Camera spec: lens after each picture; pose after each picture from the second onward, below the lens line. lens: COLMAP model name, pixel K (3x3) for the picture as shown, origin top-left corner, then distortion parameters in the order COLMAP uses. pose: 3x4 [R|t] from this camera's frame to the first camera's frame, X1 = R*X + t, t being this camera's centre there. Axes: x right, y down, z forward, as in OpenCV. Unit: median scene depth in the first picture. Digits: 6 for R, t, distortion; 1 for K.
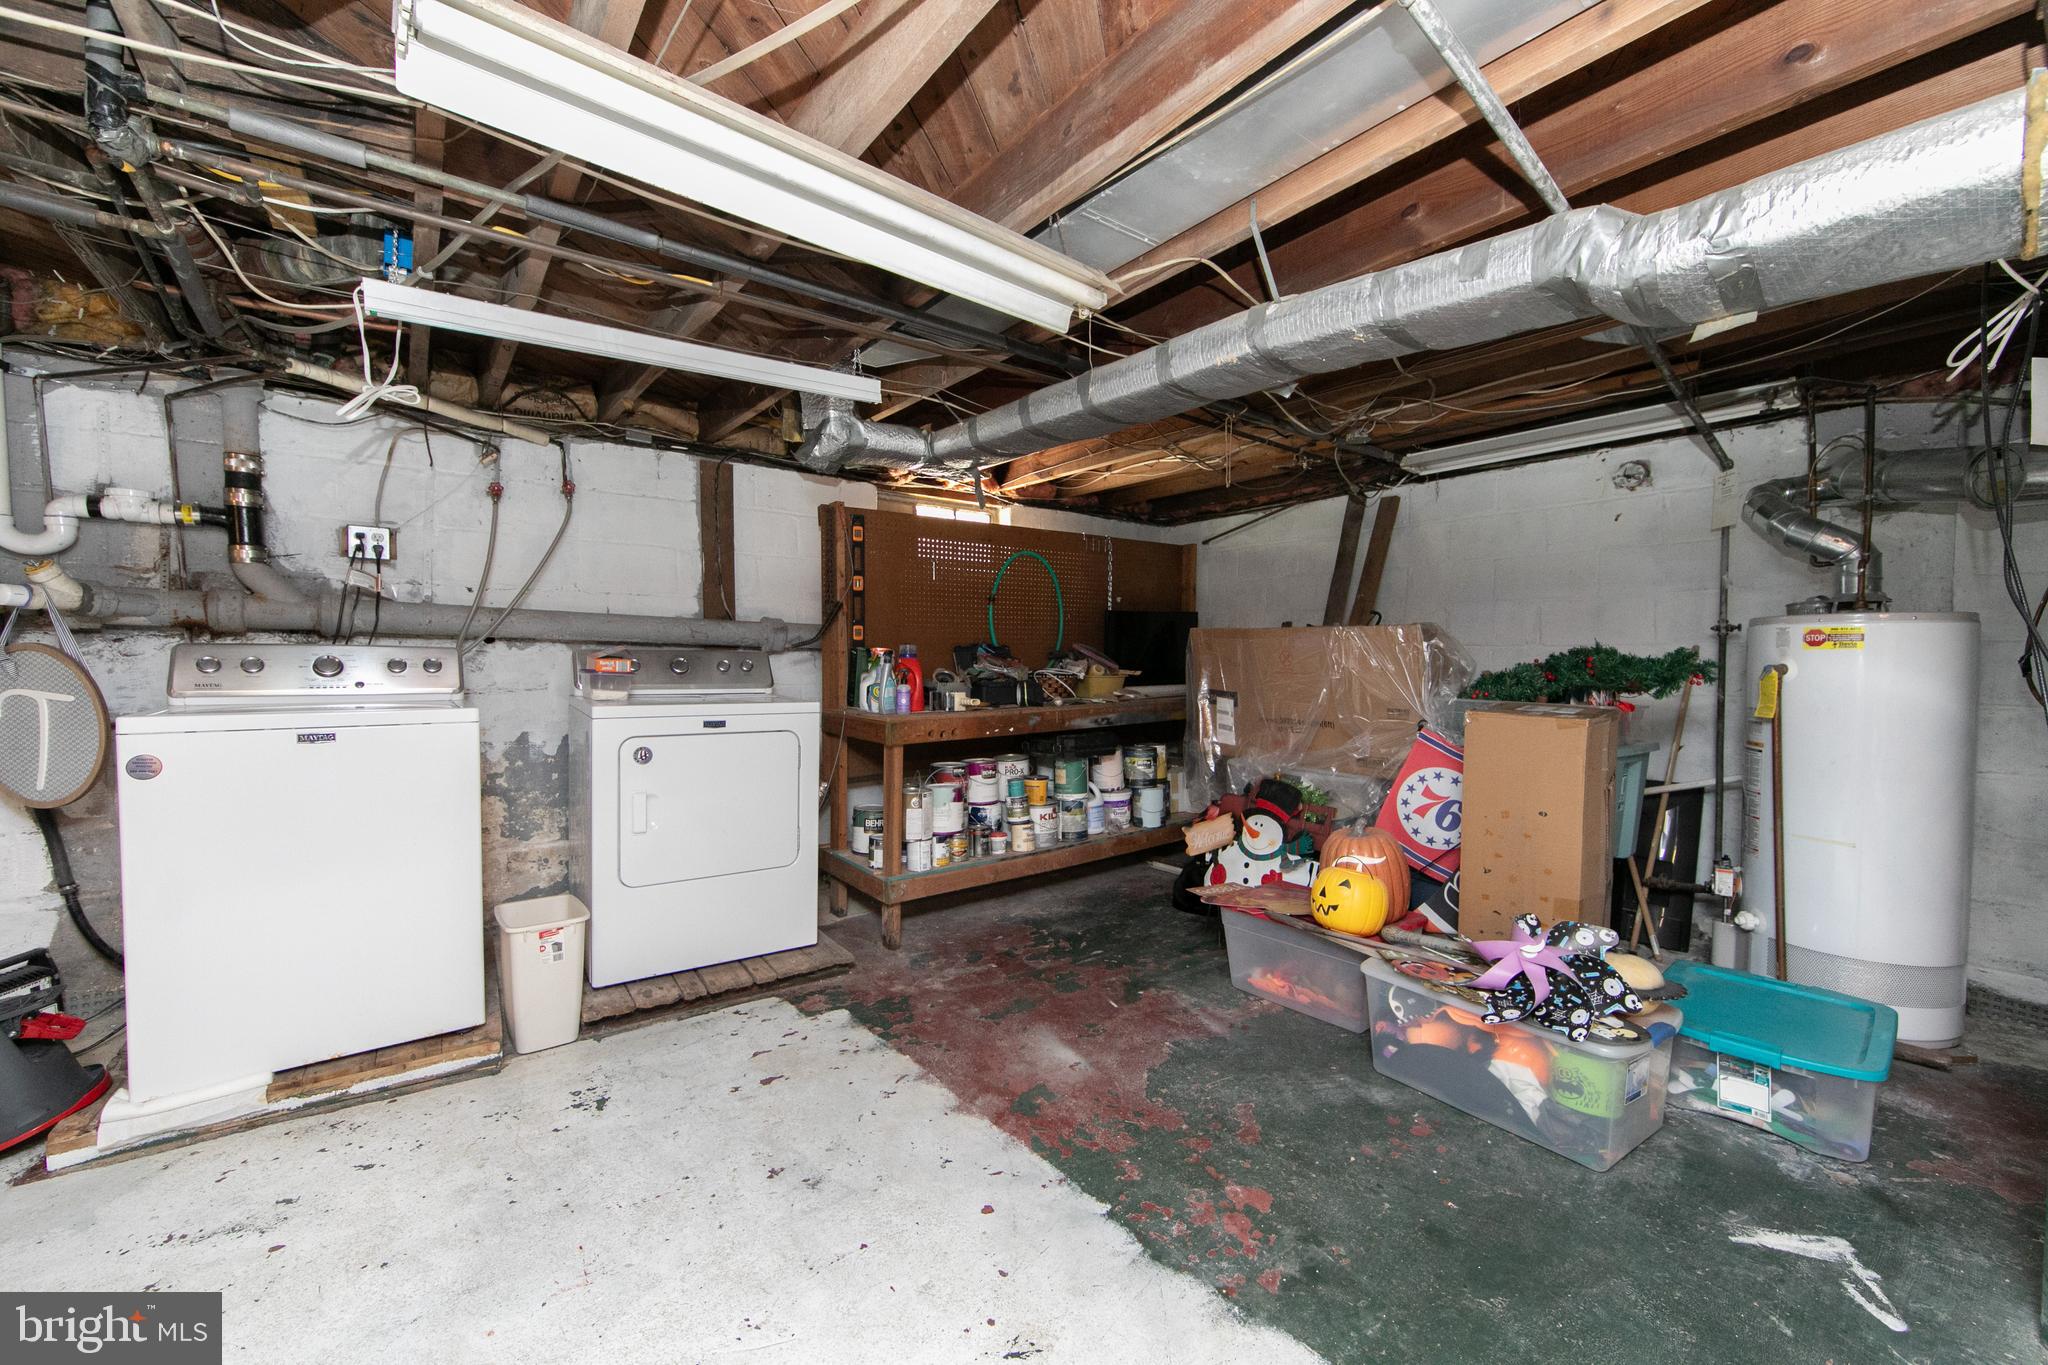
lens RADIAL K [[816.5, 0, 1030.5], [0, 816.5, 673.8], [0, 0, 1]] dist [-0.002847, -0.000409]
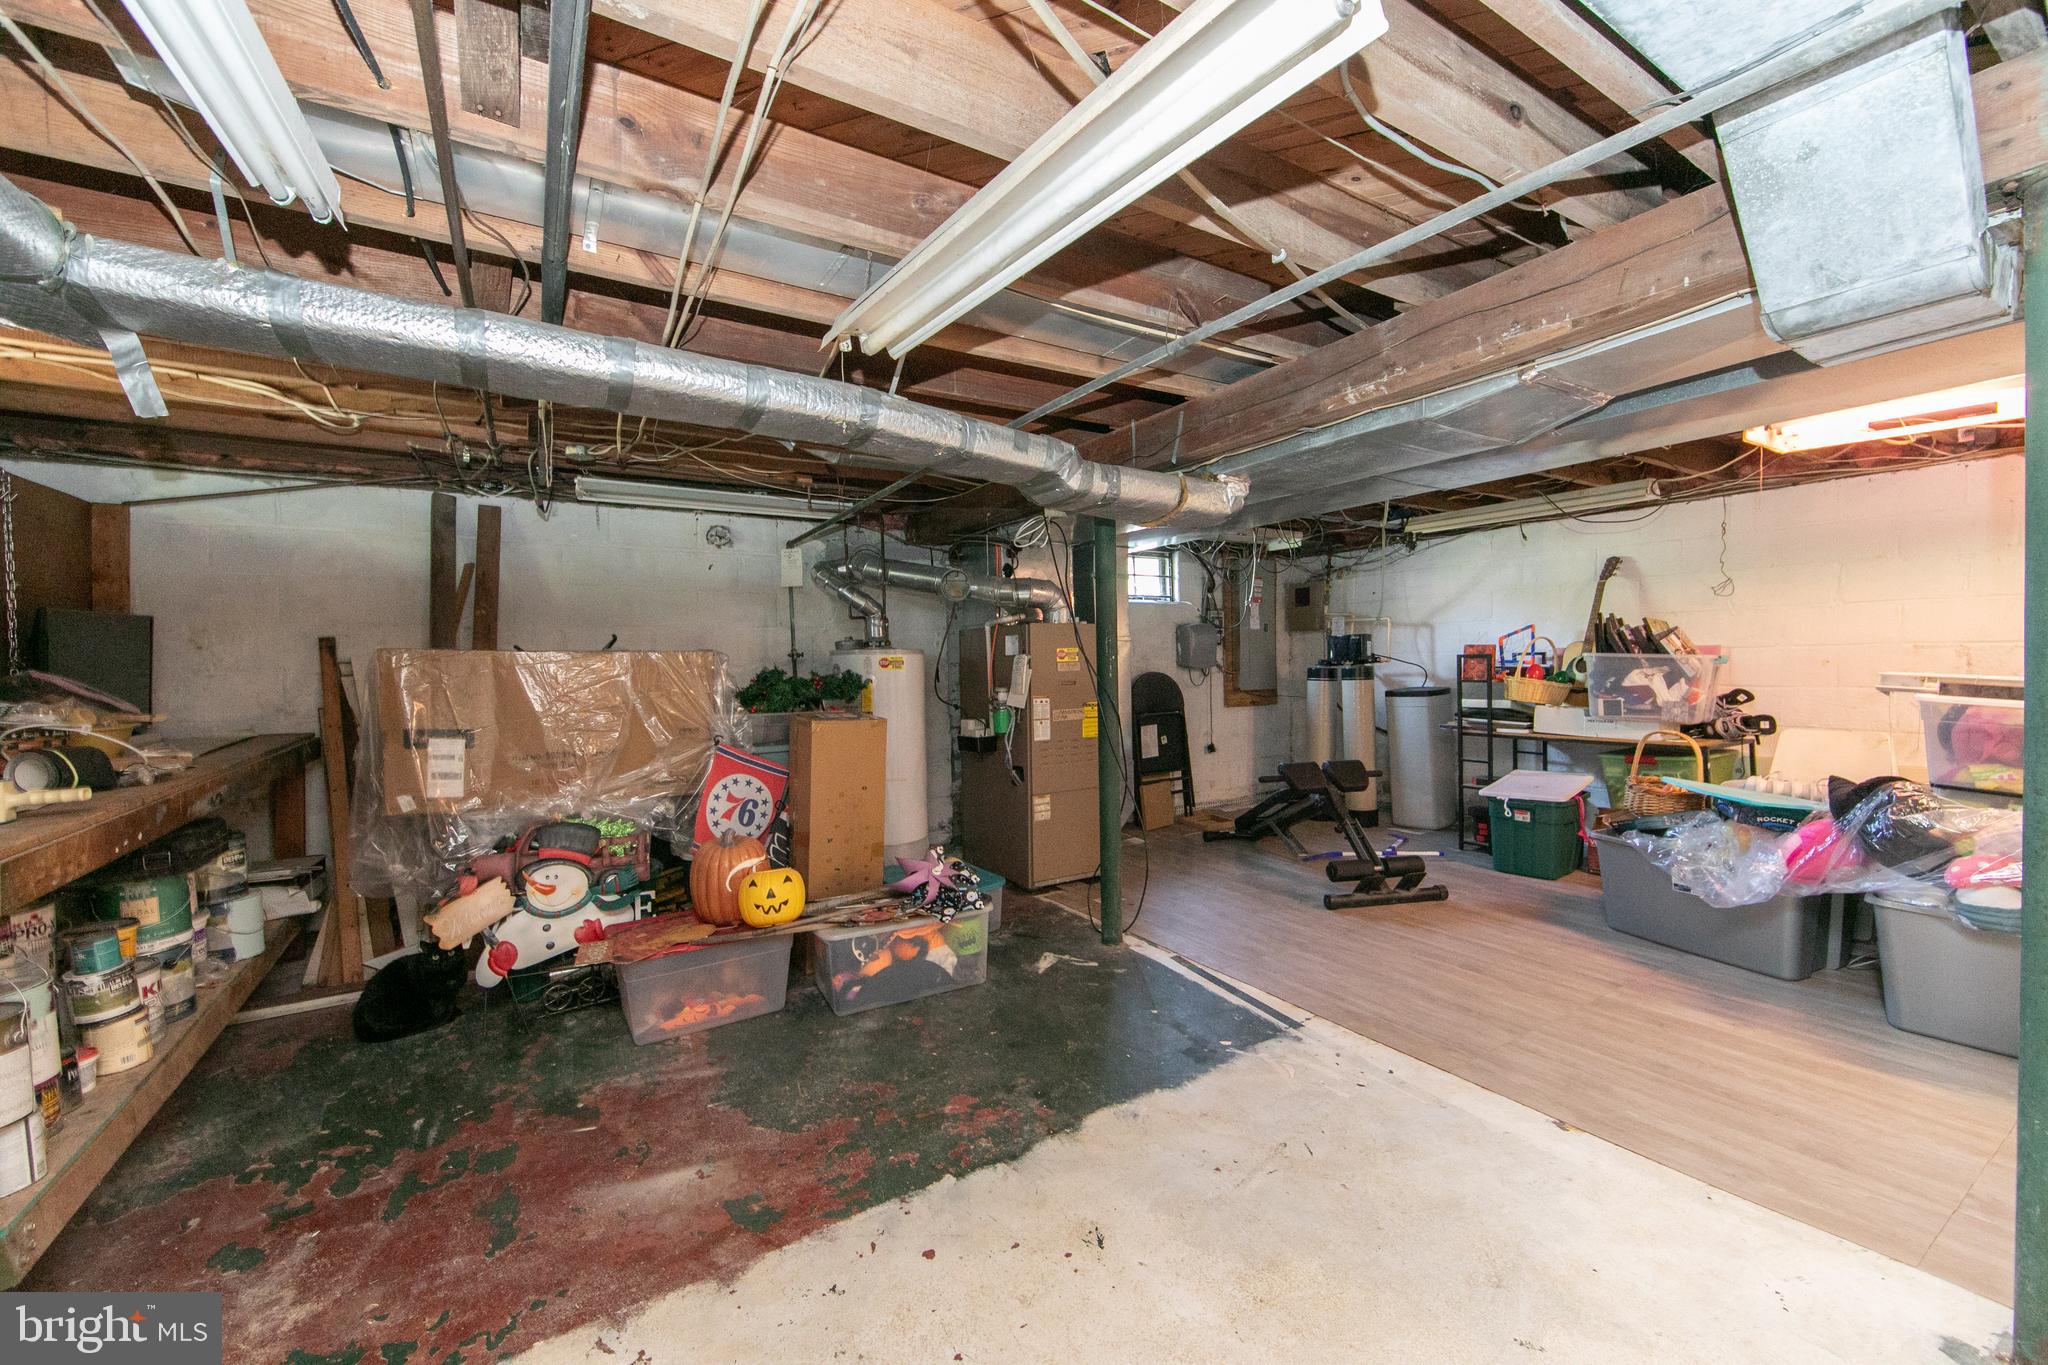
lens RADIAL K [[816.5, 0, 1030.5], [0, 816.5, 673.8], [0, 0, 1]] dist [-0.002847, -0.000409]
pose [[0.084883, -0.018661, 0.996216, -0.631413], [0.033851, 0.999301, 0.015835, -0.033339], [-0.995816, 0.032379, 0.085455, 0.483416]]
